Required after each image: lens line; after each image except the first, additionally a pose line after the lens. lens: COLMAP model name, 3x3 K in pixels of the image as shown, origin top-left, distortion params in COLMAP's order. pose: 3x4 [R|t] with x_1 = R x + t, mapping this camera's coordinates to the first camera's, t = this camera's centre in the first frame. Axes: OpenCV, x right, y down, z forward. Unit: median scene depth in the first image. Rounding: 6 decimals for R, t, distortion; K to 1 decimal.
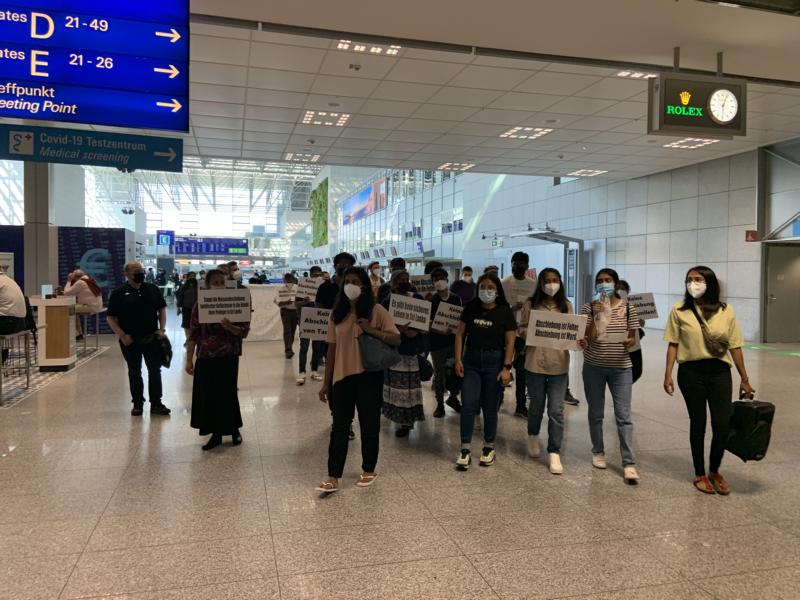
lens RADIAL K [[595.3, 0, 402.4], [0, 595.3, 300.9], [0, 0, 1]] dist [0.077262, -0.093424]
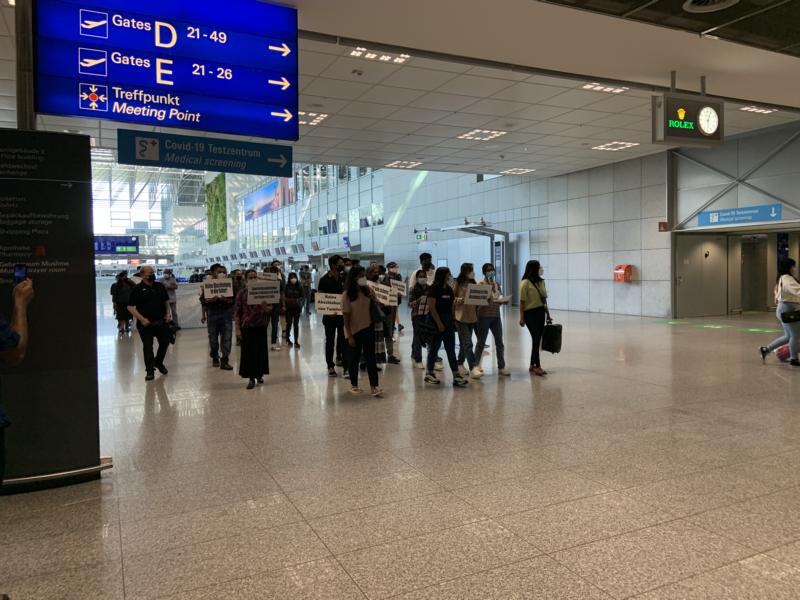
lens RADIAL K [[595.3, 0, 404.3], [0, 595.3, 300.7], [0, 0, 1]] dist [0.077262, -0.093424]
pose [[0.980377, -0.038146, 0.193405, -0.225432], [0.036228, 0.999253, 0.013446, -0.000160], [-0.193773, -0.006176, 0.981027, -0.053592]]
